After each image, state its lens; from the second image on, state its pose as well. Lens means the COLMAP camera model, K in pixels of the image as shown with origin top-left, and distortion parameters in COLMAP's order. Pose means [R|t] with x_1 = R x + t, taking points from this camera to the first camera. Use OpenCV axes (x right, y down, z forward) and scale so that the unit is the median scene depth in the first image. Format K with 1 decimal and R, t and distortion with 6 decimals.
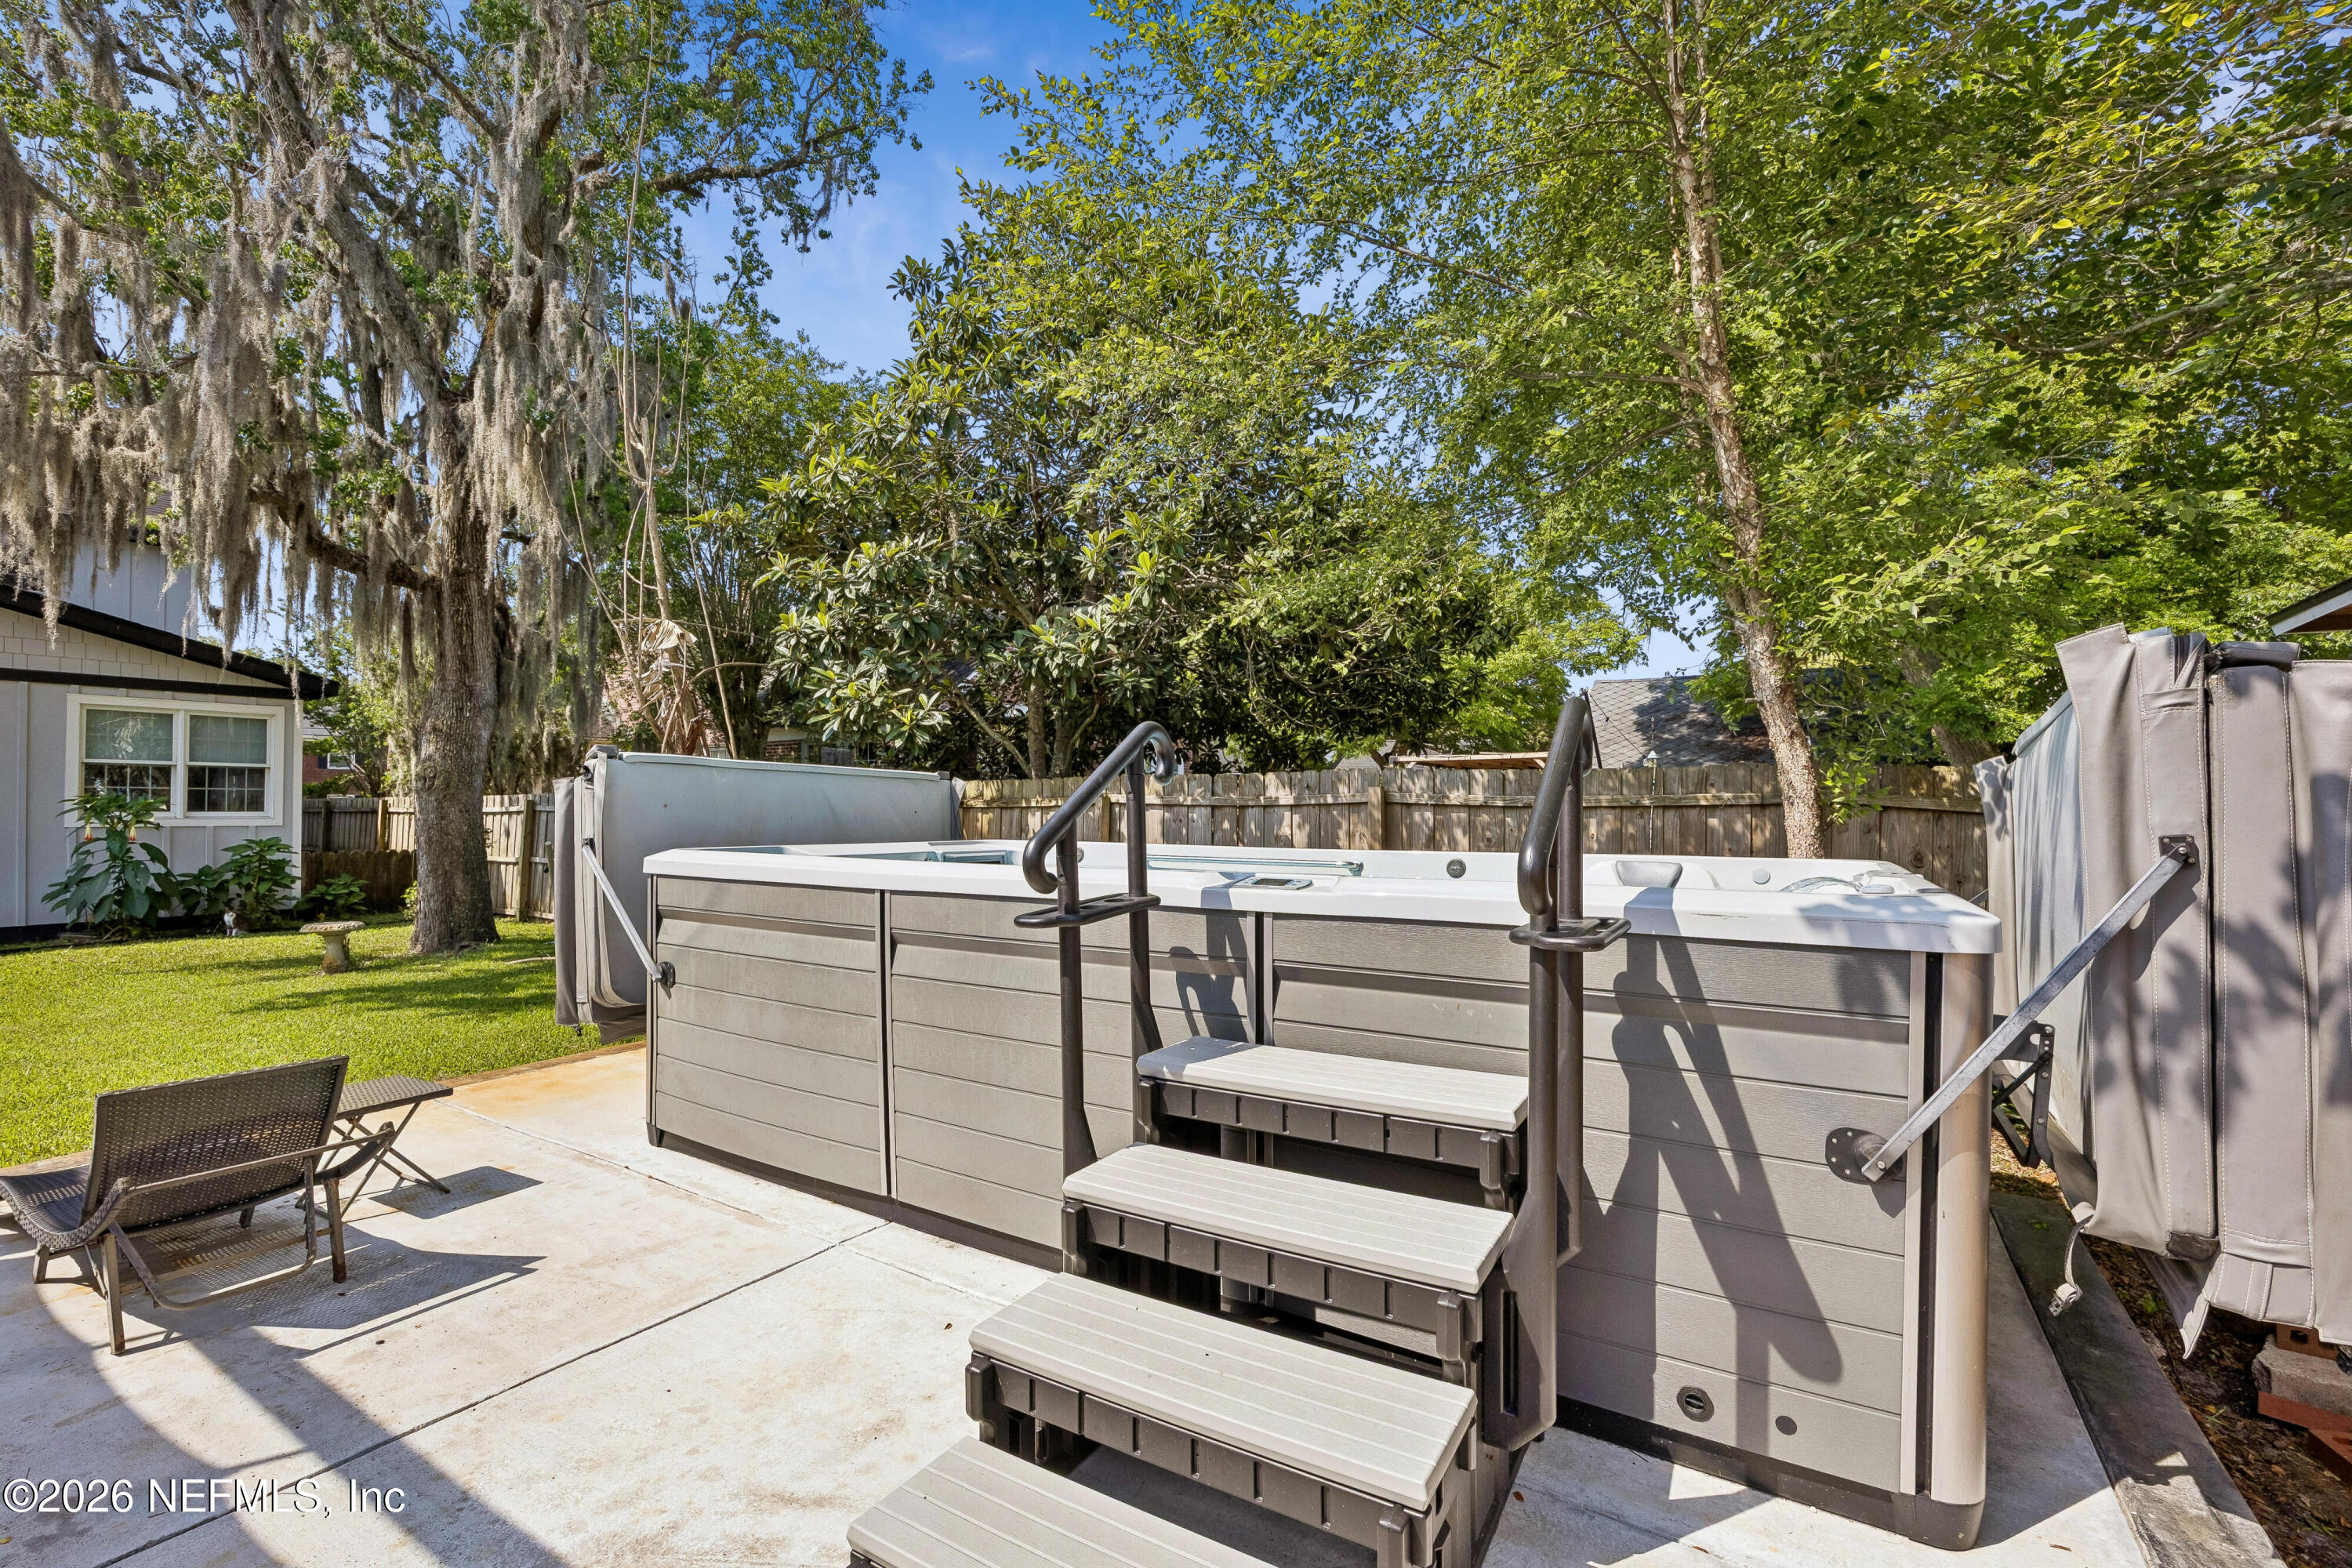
lens RADIAL K [[1018.3, 0, 1176.5], [0, 1018.3, 792.1], [0, 0, 1]] dist [-0.021642, 0.001880]
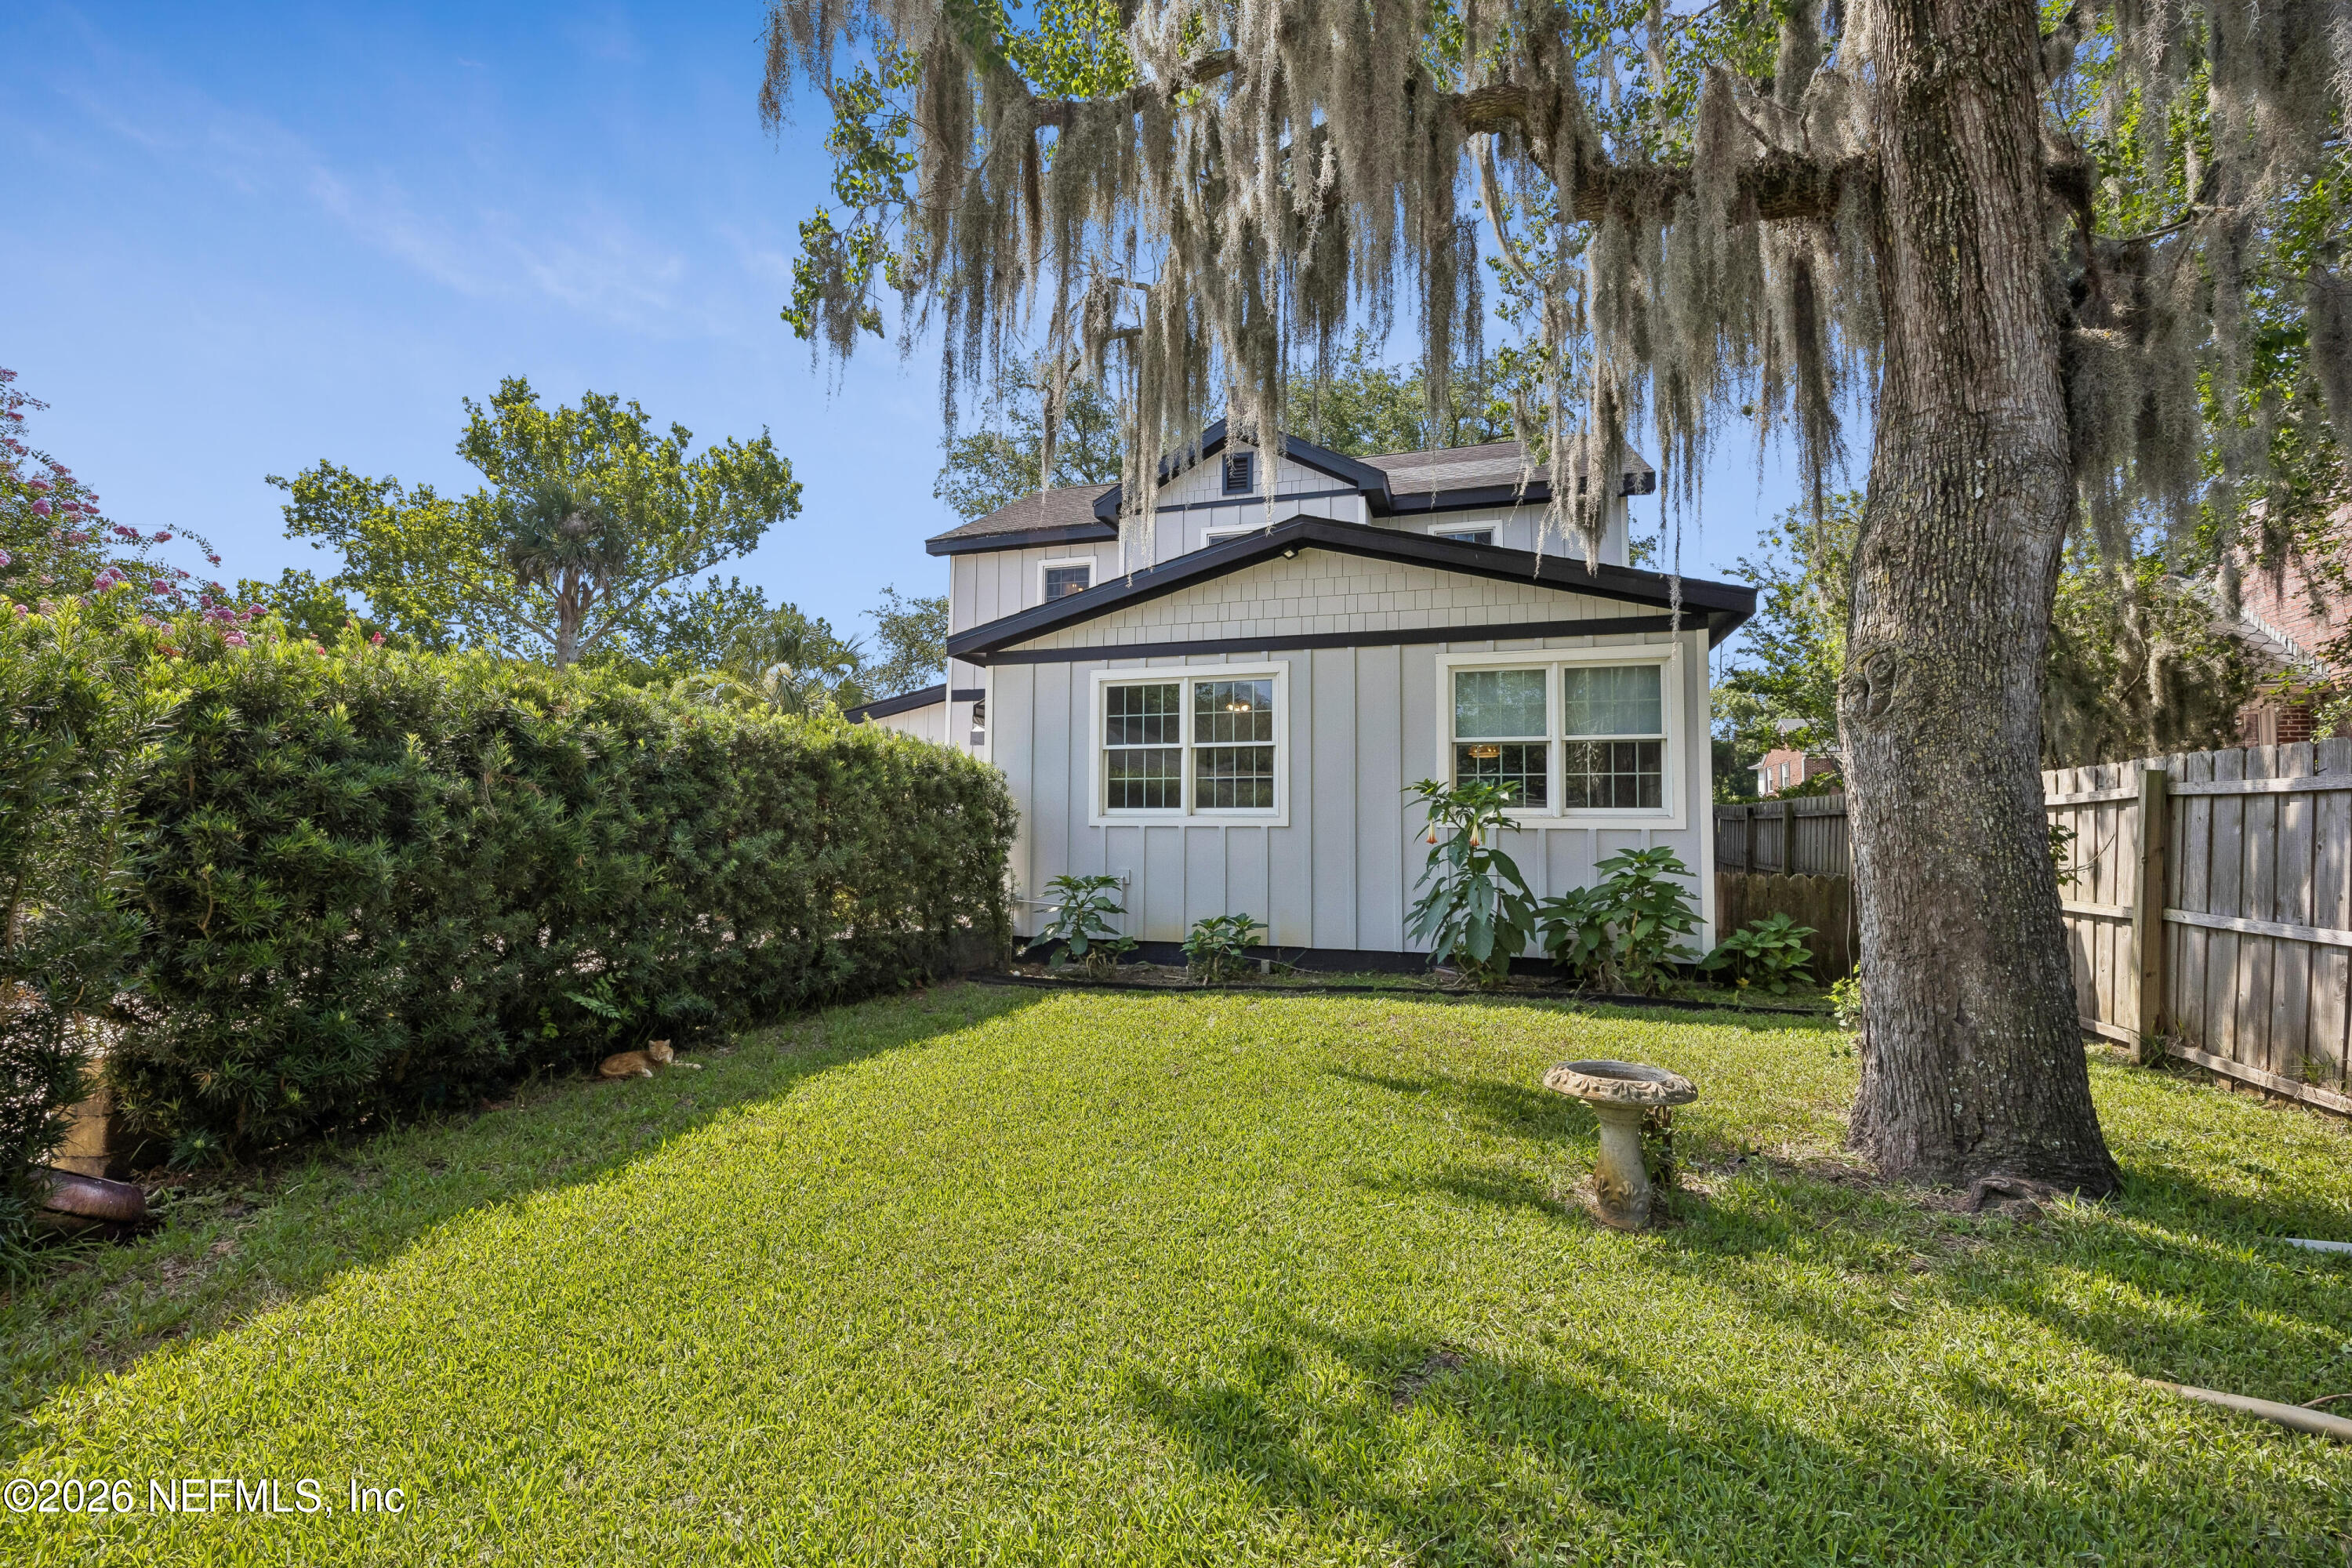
lens RADIAL K [[1018.3, 0, 1153.5], [0, 1018.3, 766.5], [0, 0, 1]] dist [-0.021642, 0.001880]
pose [[0.257869, -0.056863, -0.964505, -0.554800], [0.009650, 0.998368, -0.056279, 0.040323], [0.966132, 0.005205, 0.257997, 0.784932]]
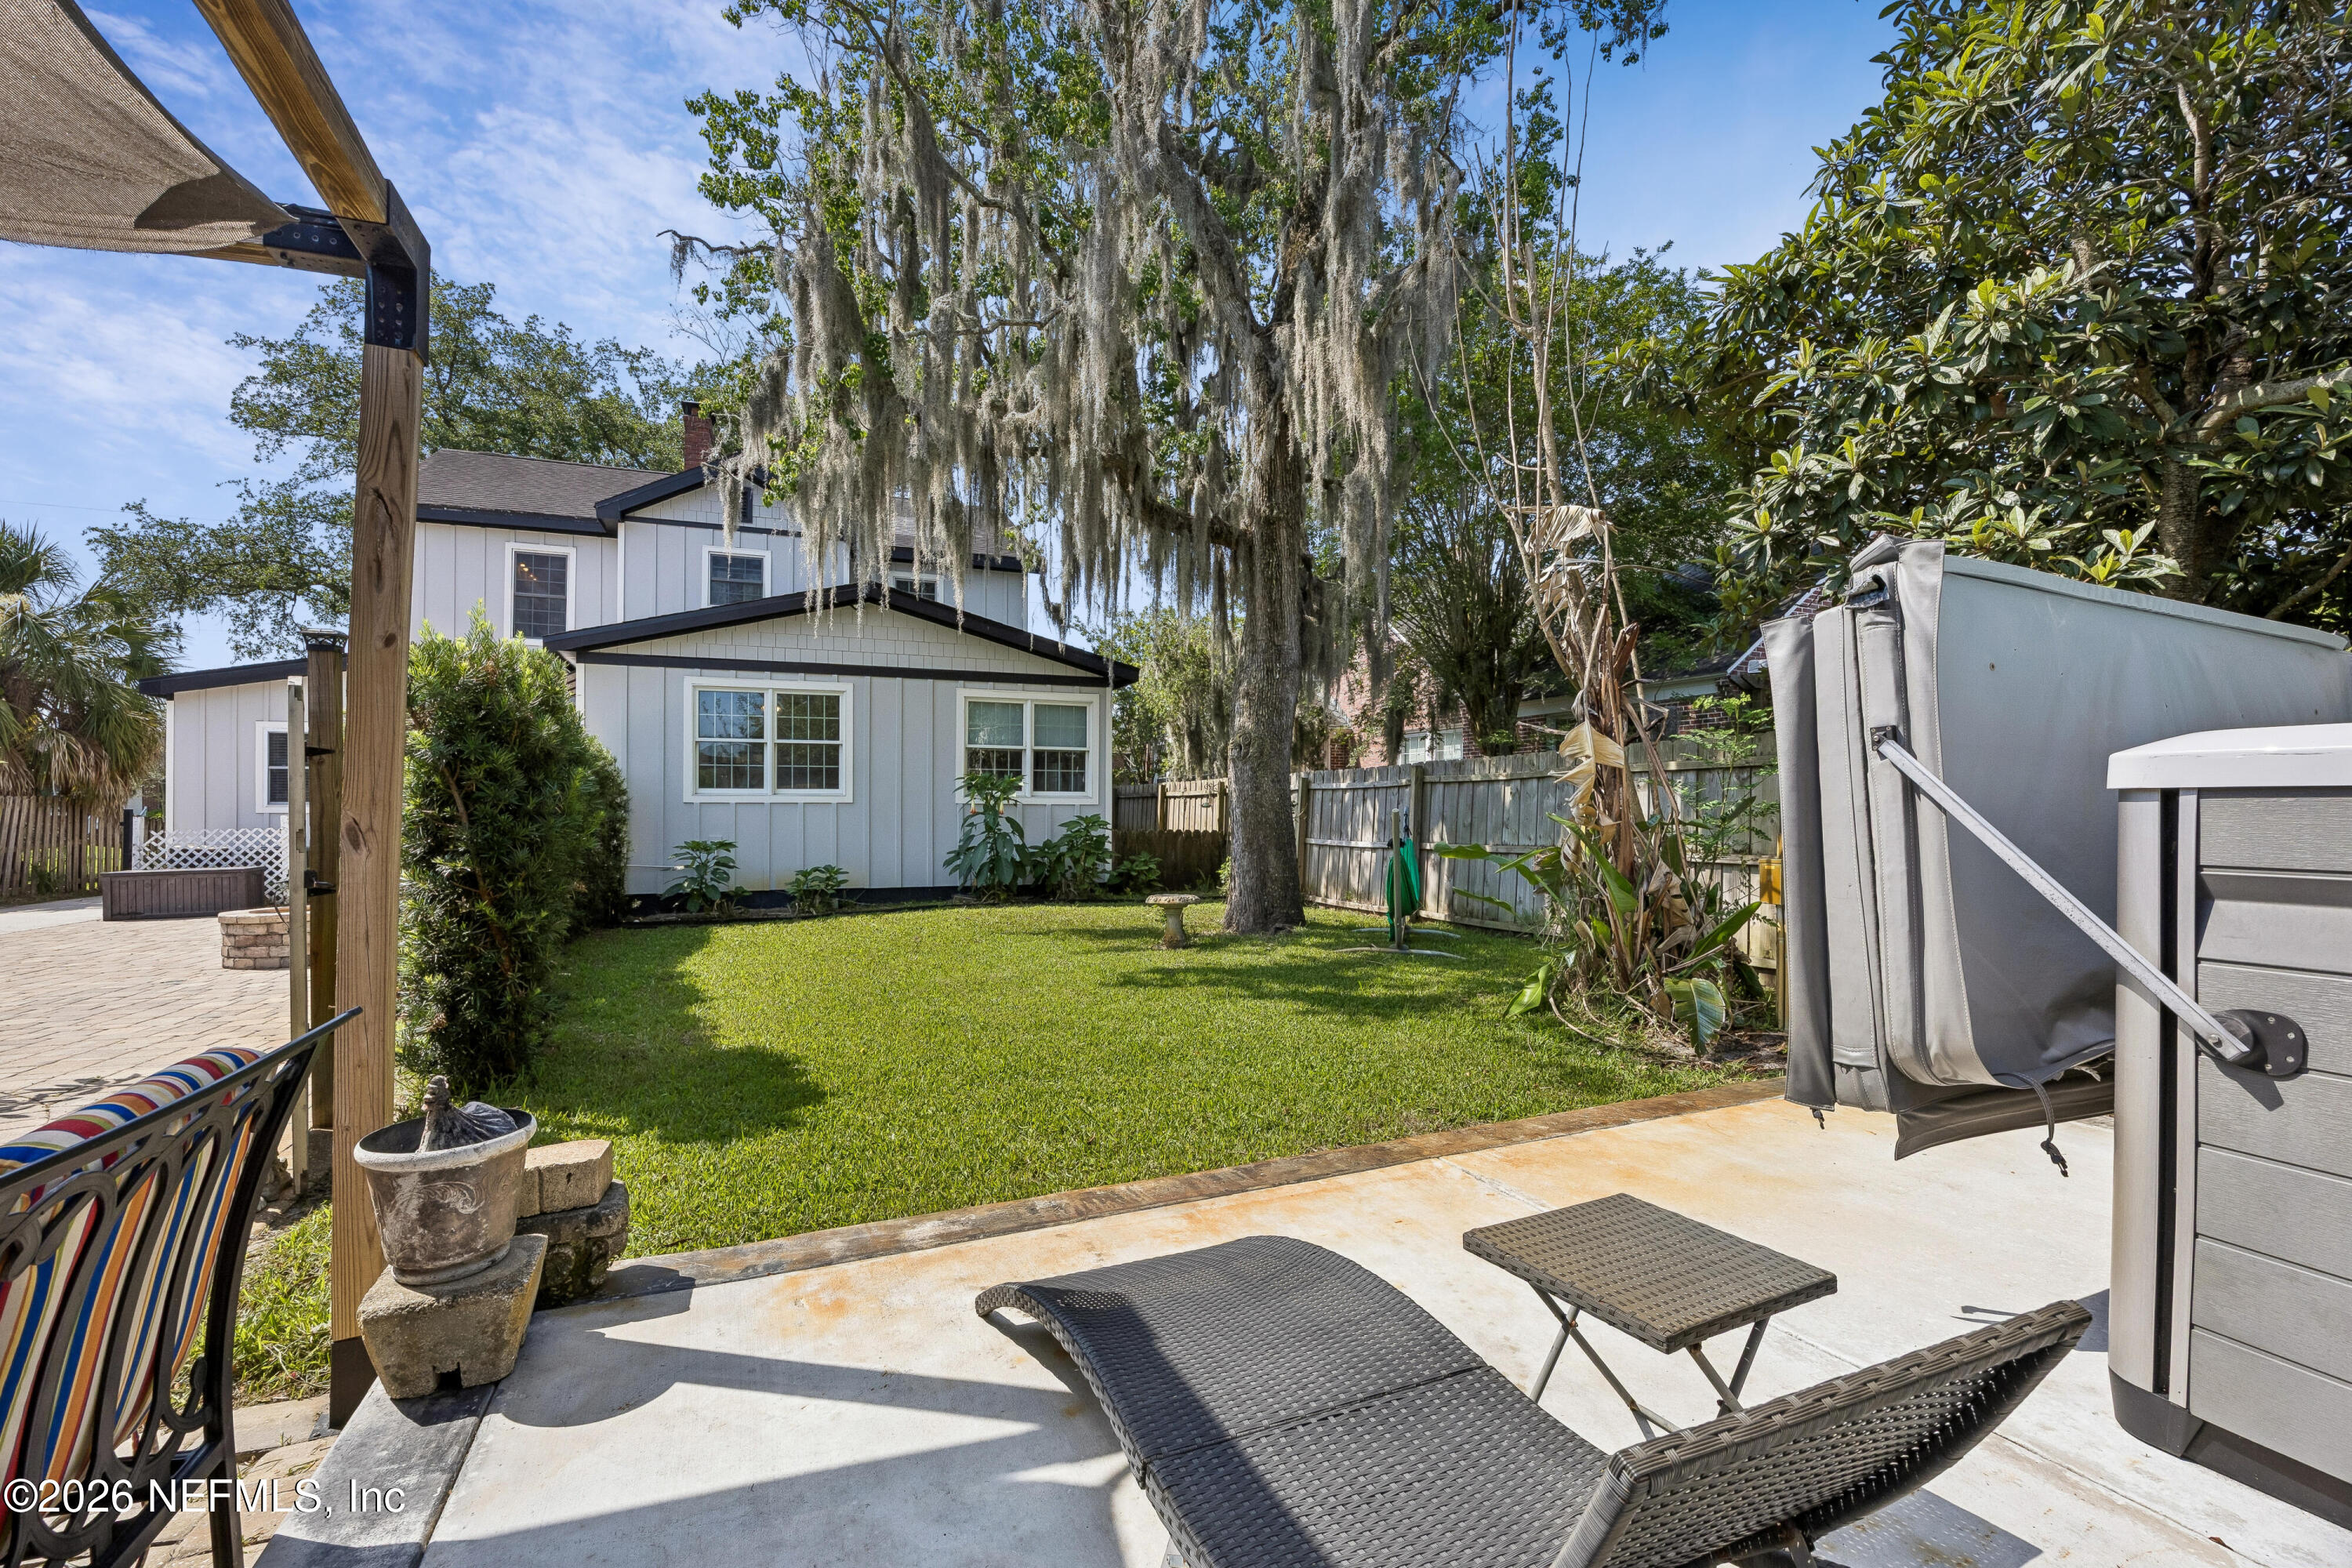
lens RADIAL K [[1018.3, 0, 1160.1], [0, 1018.3, 805.2], [0, 0, 1]] dist [-0.021642, 0.001880]
pose [[0.817307, -0.002692, -0.576196, -0.315657], [0.007679, 0.999951, 0.006220, 0.041848], [0.576151, -0.009509, 0.817288, 0.218810]]
